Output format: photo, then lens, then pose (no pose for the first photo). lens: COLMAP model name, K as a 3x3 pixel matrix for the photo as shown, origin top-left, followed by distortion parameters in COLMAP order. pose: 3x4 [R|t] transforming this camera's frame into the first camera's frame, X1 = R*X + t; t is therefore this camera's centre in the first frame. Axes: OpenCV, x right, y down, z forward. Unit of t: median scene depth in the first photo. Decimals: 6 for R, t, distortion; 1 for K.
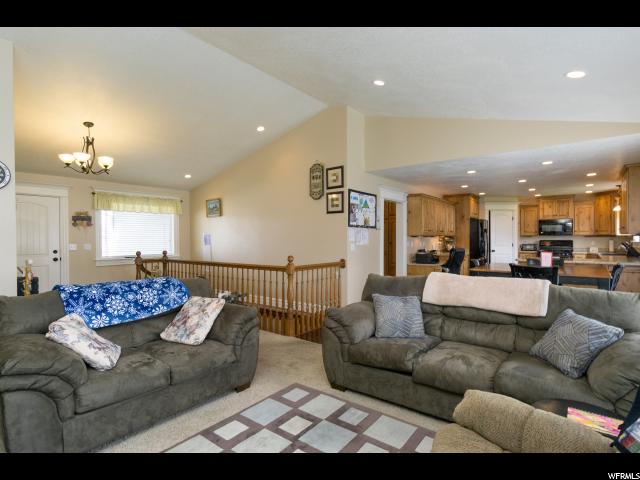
lens RADIAL K [[339.4, 0, 316.2], [0, 339.4, 240.7], [0, 0, 1]] dist [0.003991, 0.000783]
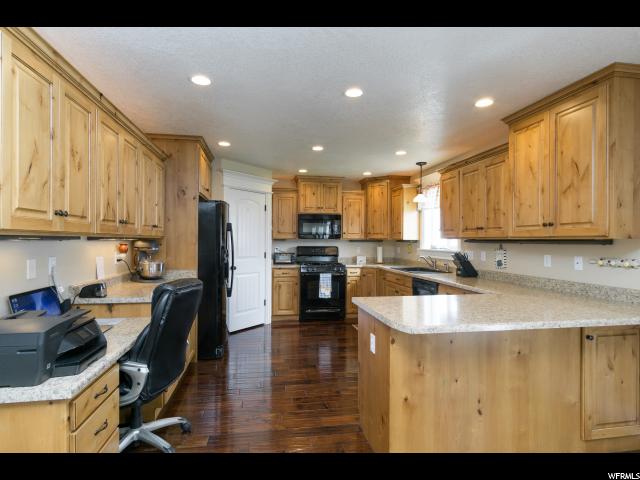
lens RADIAL K [[339.4, 0, 316.2], [0, 339.4, 240.7], [0, 0, 1]] dist [0.003991, 0.000783]
pose [[0.664043, 0.007009, 0.747662, 0.220119], [-0.002184, 0.999970, -0.007435, -0.007696], [-0.747691, 0.003304, 0.664038, 0.574997]]
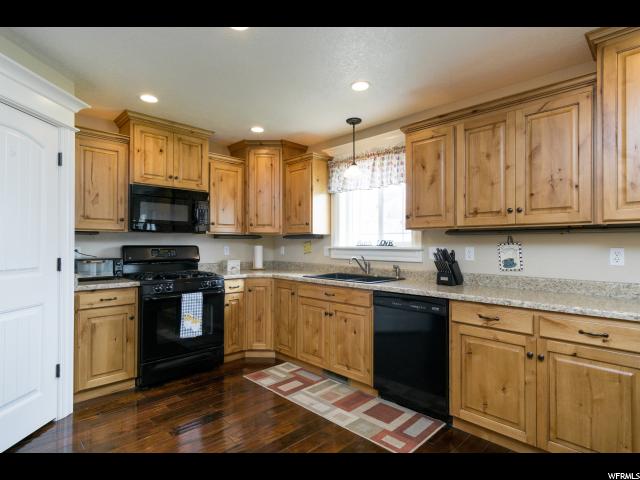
lens RADIAL K [[339.4, 0, 316.2], [0, 339.4, 240.7], [0, 0, 1]] dist [0.003991, 0.000783]
pose [[0.122080, 0.013468, 0.992429, 0.356977], [0.006429, 0.999876, -0.014360, -0.000483], [-0.992499, 0.008134, 0.121978, 0.791487]]
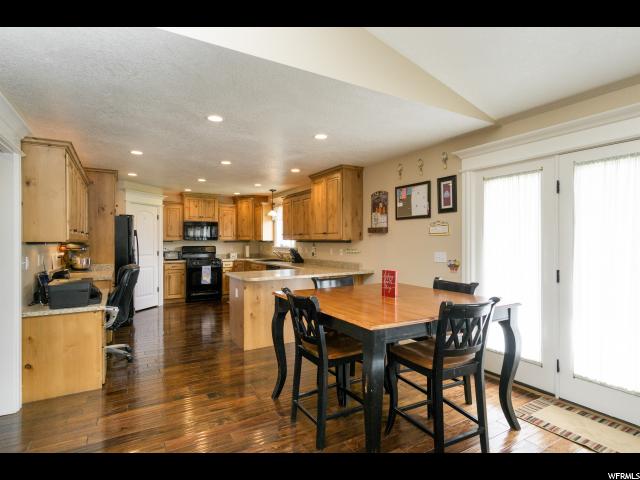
lens RADIAL K [[339.4, 0, 316.2], [0, 339.4, 240.7], [0, 0, 1]] dist [0.003991, 0.000783]
pose [[0.356666, 0.000909, 0.934232, 0.017680], [0.009009, 0.999950, -0.004412, -0.008626], [-0.934189, 0.009990, 0.356640, 0.427561]]
